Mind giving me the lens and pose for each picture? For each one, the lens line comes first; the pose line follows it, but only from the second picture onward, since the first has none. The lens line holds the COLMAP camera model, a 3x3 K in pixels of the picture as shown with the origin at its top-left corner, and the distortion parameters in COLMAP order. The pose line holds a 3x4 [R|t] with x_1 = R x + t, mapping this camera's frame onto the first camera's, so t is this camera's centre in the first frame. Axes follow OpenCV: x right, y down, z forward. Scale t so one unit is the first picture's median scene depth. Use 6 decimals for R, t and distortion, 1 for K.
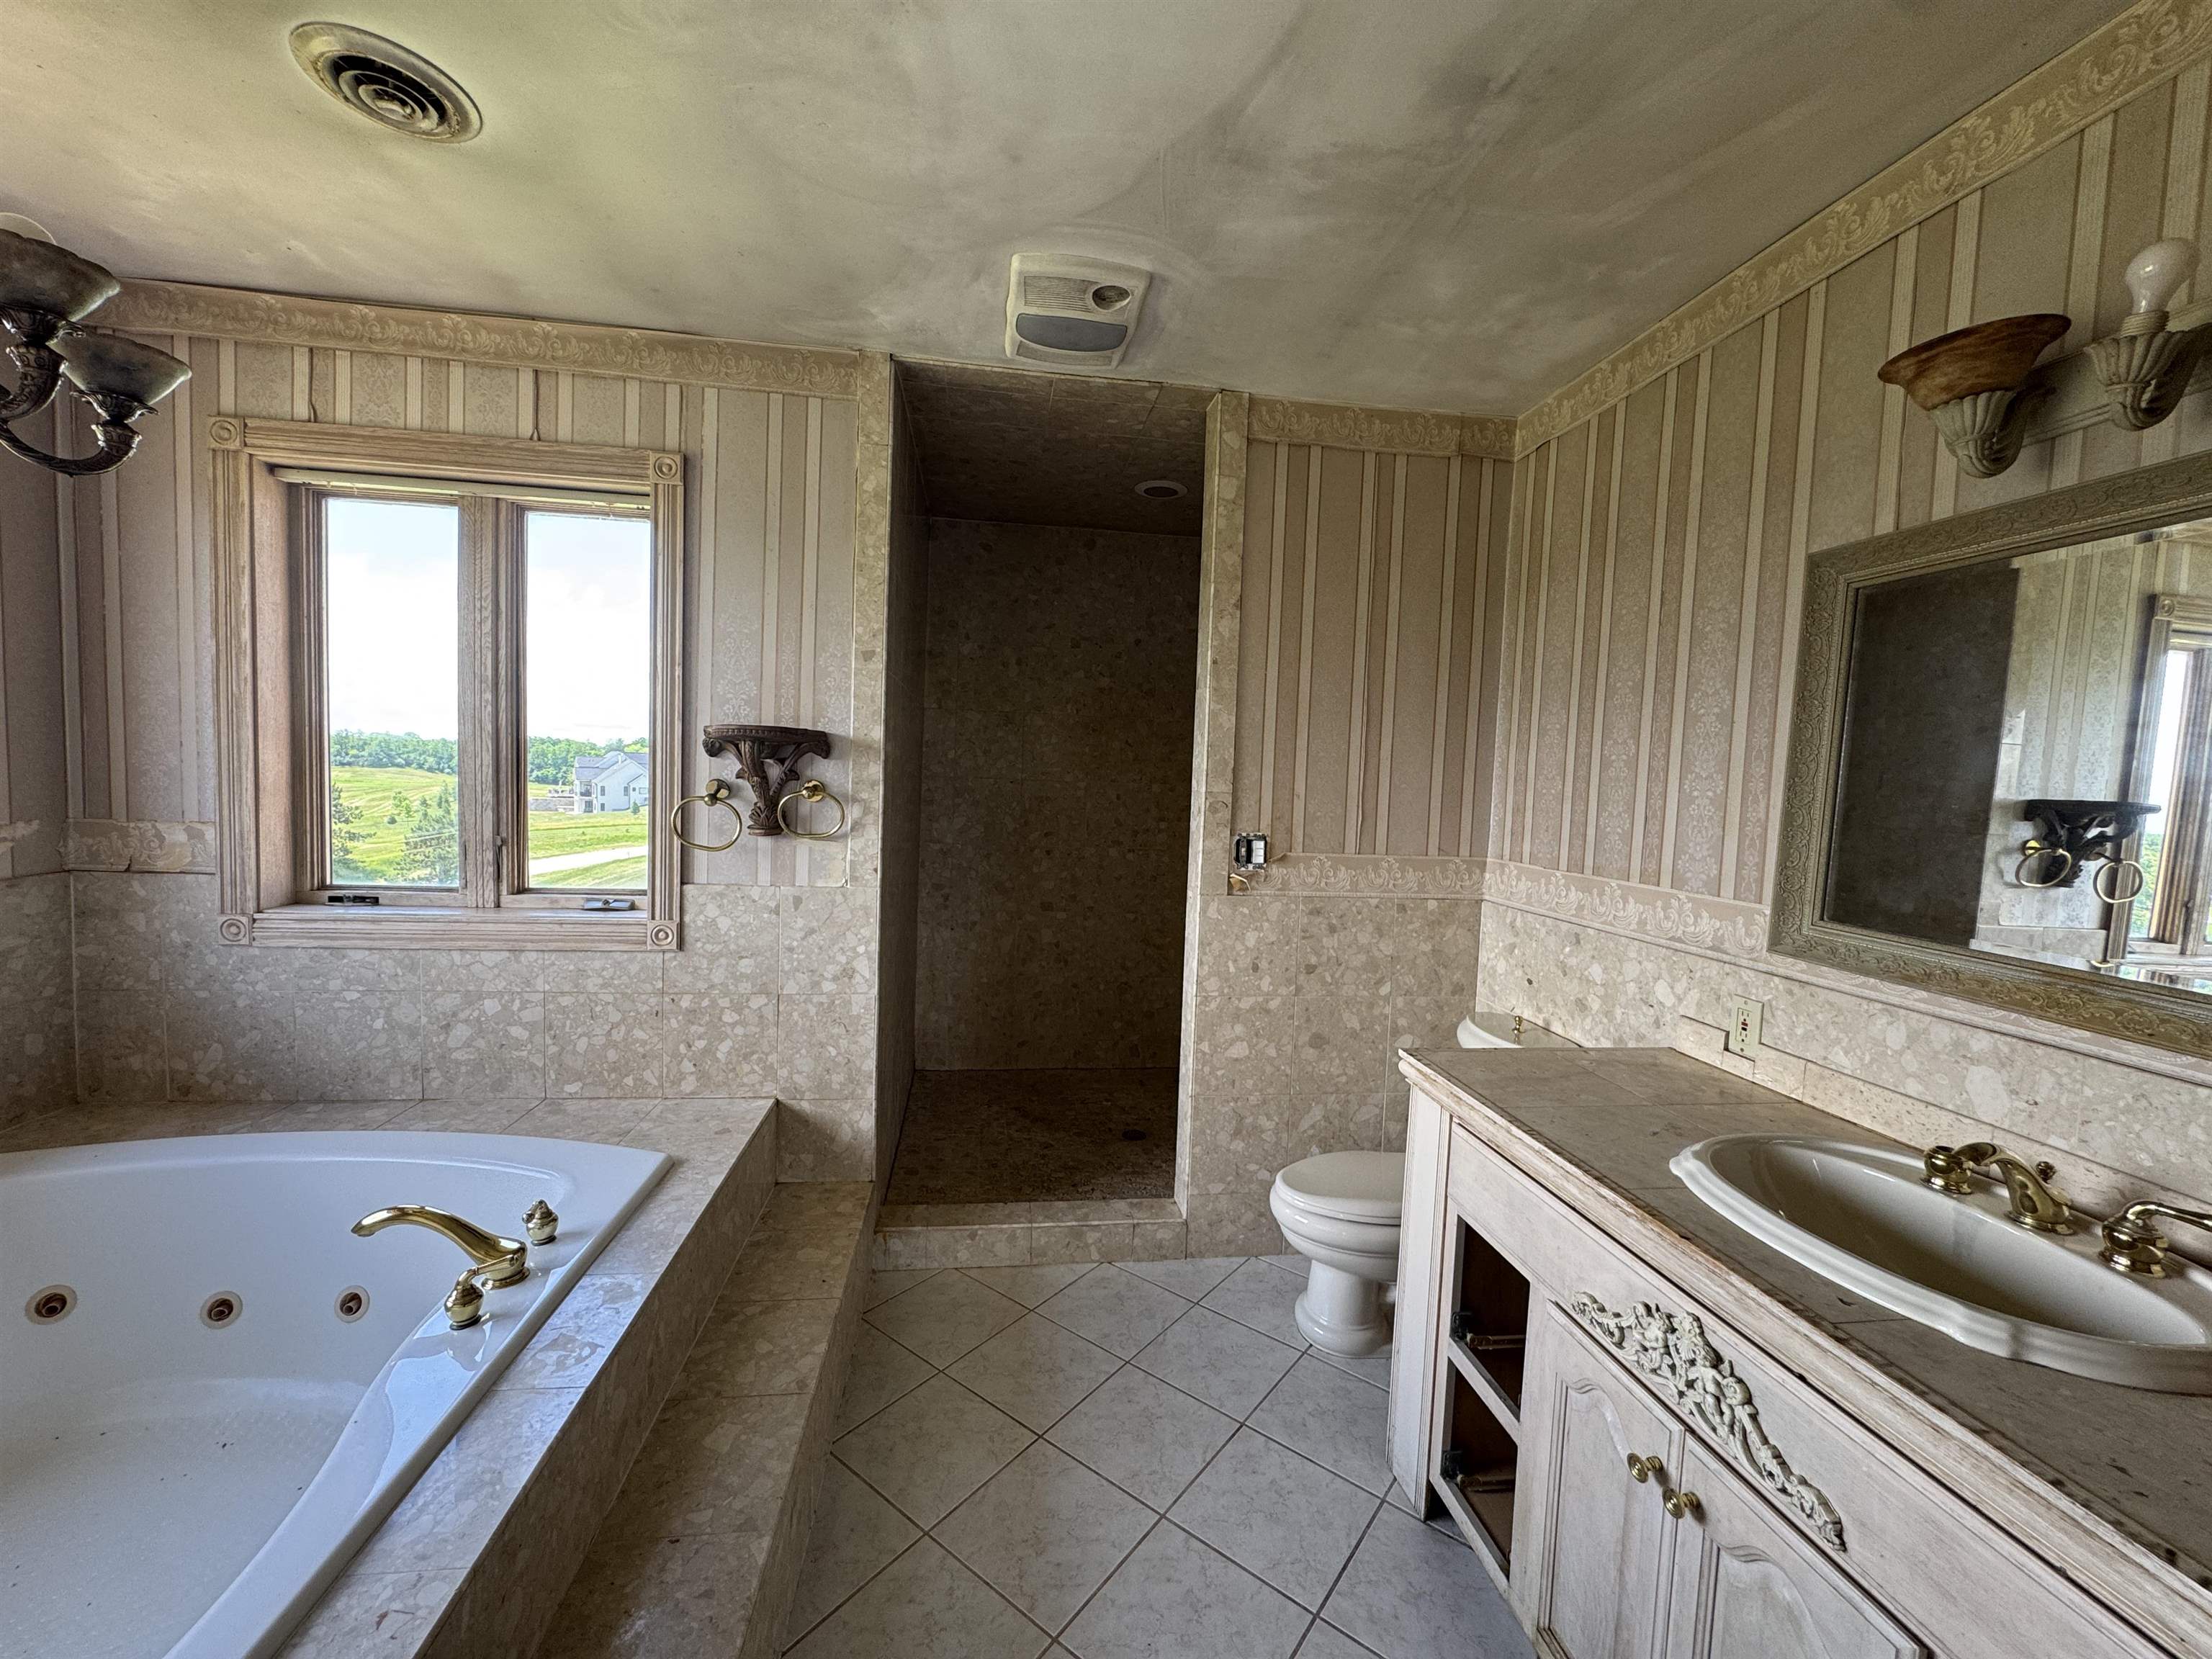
lens RADIAL K [[882.3, 0, 1109.7], [0, 882.3, 826.2], [0, 0, 1]] dist [-0.005582, 0.000791]
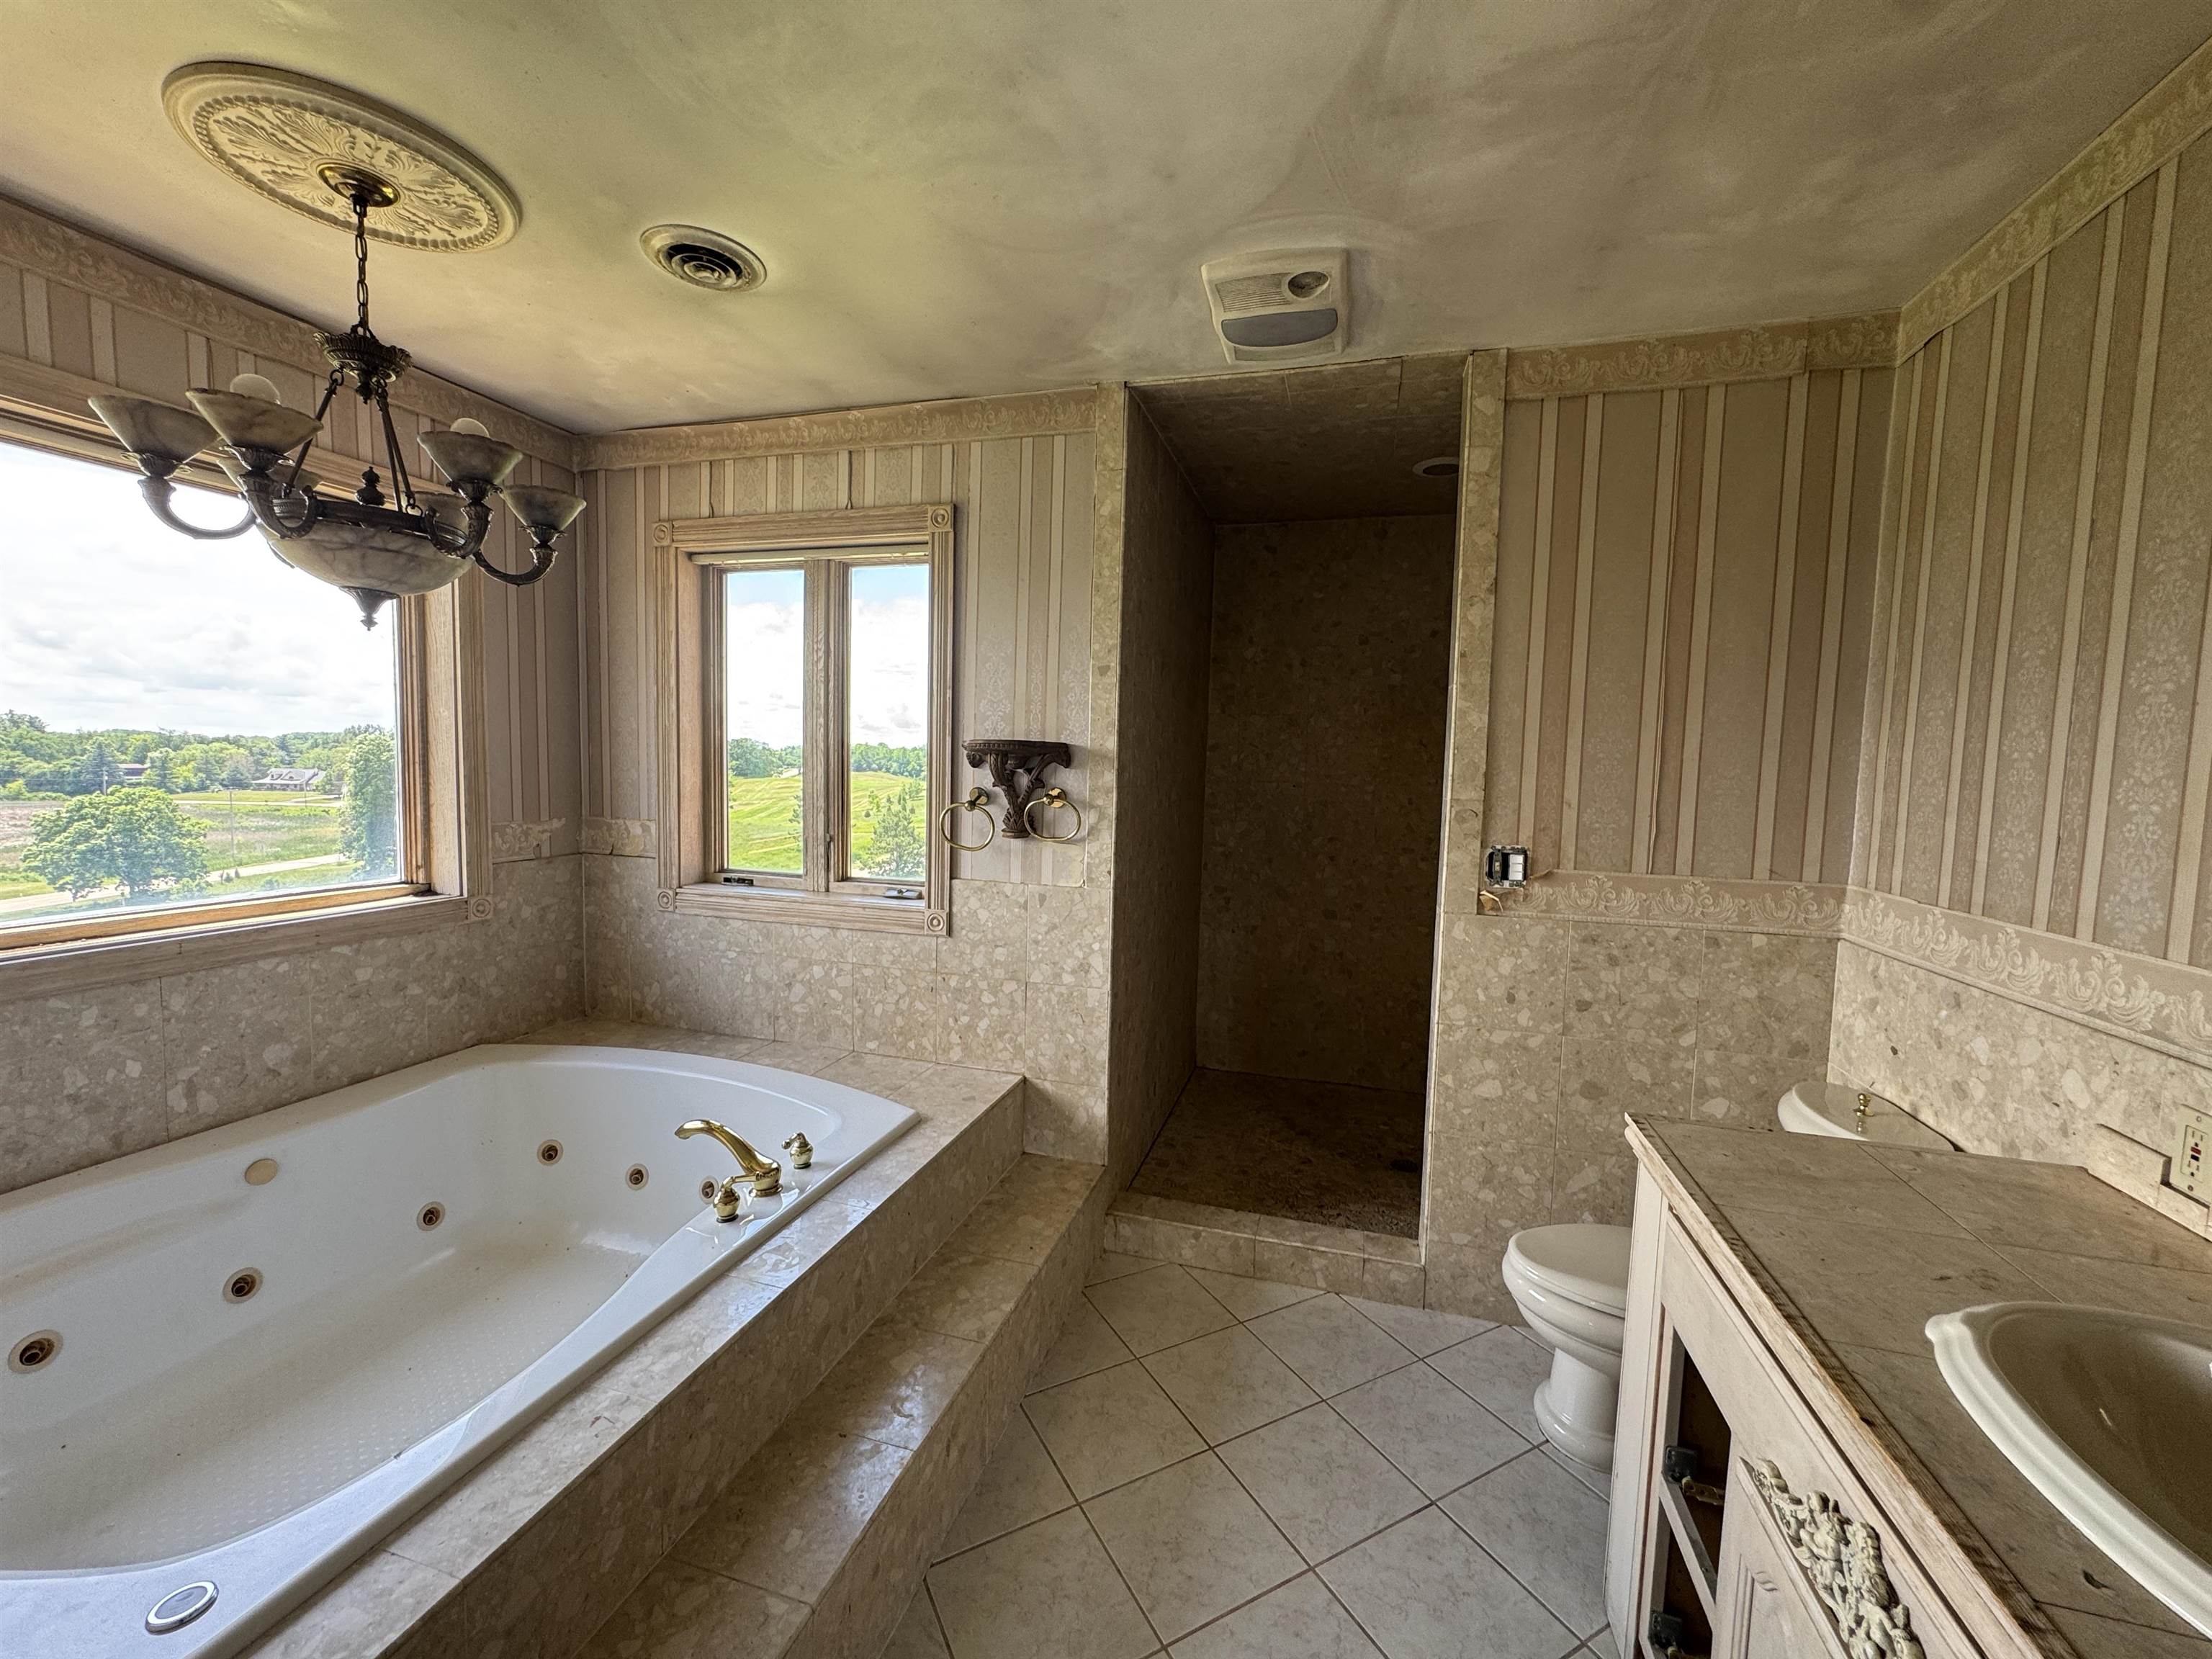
lens RADIAL K [[882.3, 0, 1107.5], [0, 882.3, 826.4], [0, 0, 1]] dist [-0.005582, 0.000791]
pose [[0.913418, 0.015419, -0.406730, 0.173901], [-0.014861, 0.999879, 0.004530, -0.011174], [0.406751, 0.001906, 0.913537, 0.033875]]
